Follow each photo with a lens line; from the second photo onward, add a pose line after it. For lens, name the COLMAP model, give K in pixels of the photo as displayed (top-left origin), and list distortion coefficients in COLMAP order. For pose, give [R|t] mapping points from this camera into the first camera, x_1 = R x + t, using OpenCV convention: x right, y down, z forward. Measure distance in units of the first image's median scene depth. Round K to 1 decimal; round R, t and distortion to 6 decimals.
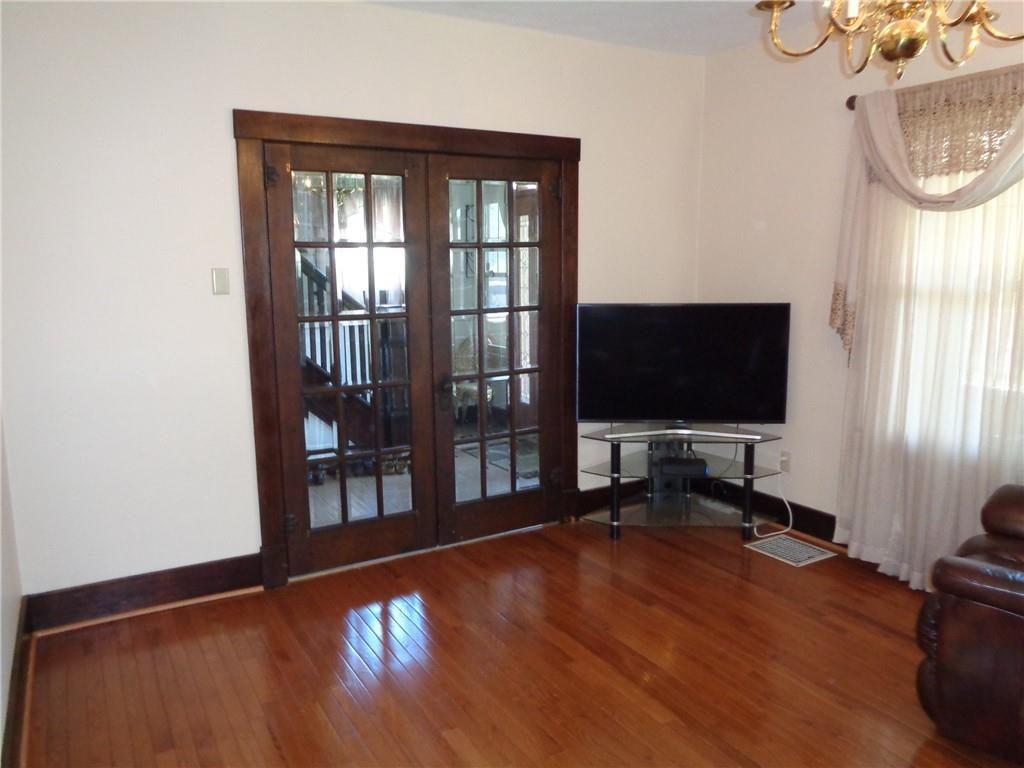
lens RADIAL K [[763.9, 0, 512.4], [0, 763.9, 386.6], [0, 0, 1]] dist [-0.010559, 0.012197]
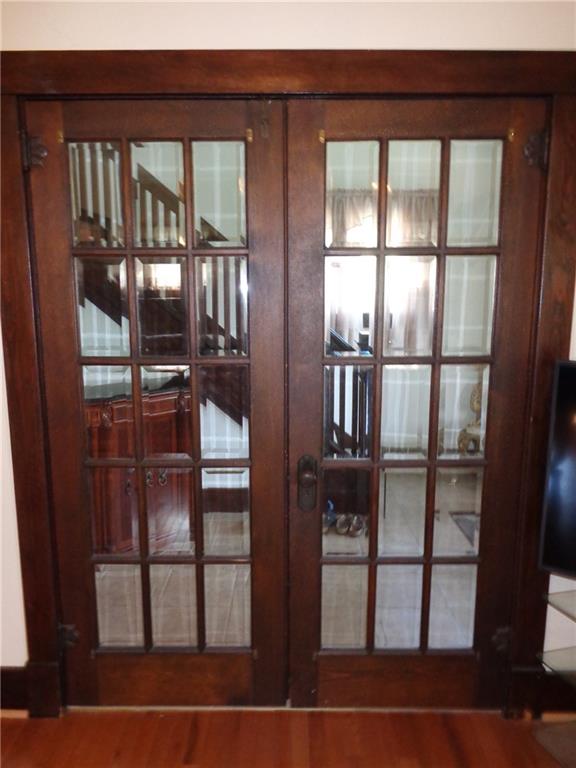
lens RADIAL K [[572.9, 0, 282.6], [0, 572.9, 380.6], [0, 0, 1]] dist [-0.010559, 0.012197]
pose [[0.862121, 0.091228, -0.498422, 0.127111], [-0.086882, 0.995706, 0.031966, -0.093417], [0.499197, 0.015745, 0.866345, 0.582508]]
